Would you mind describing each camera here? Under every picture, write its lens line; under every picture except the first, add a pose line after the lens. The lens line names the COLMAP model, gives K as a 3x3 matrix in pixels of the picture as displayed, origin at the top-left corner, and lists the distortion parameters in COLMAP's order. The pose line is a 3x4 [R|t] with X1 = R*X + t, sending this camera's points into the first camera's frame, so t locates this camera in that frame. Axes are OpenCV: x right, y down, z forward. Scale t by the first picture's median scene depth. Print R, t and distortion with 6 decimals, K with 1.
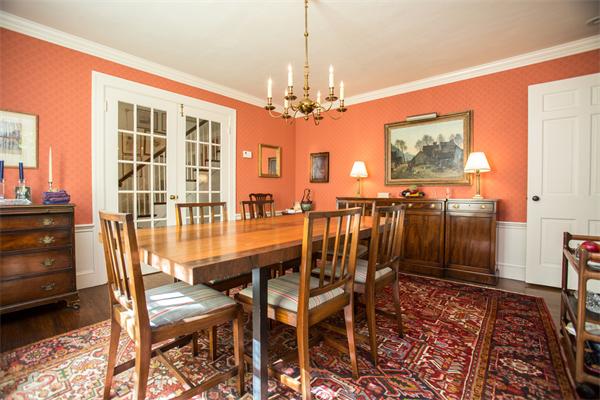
lens RADIAL K [[268.8, 0, 300.0], [0, 268.8, 200.0], [0, 0, 1]] dist [-0.073594, 0.027907]
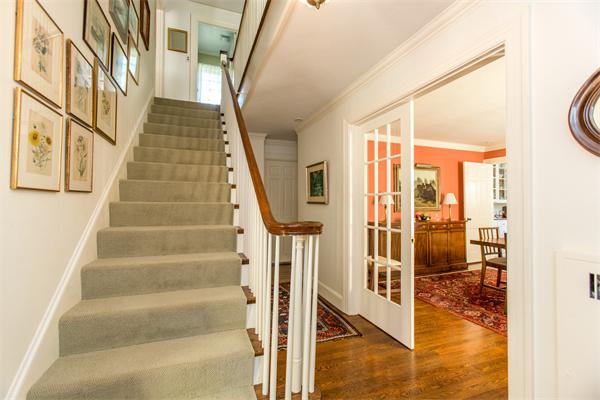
lens RADIAL K [[270.6, 0, 300.0], [0, 270.6, 200.0], [0, 0, 1]] dist [-0.001417, 0.027529]
pose [[0.494509, 0.011658, 0.869094, -1.138038], [0.011232, 0.999741, -0.019801, -0.096781], [-0.869100, 0.019554, 0.494250, 0.818882]]
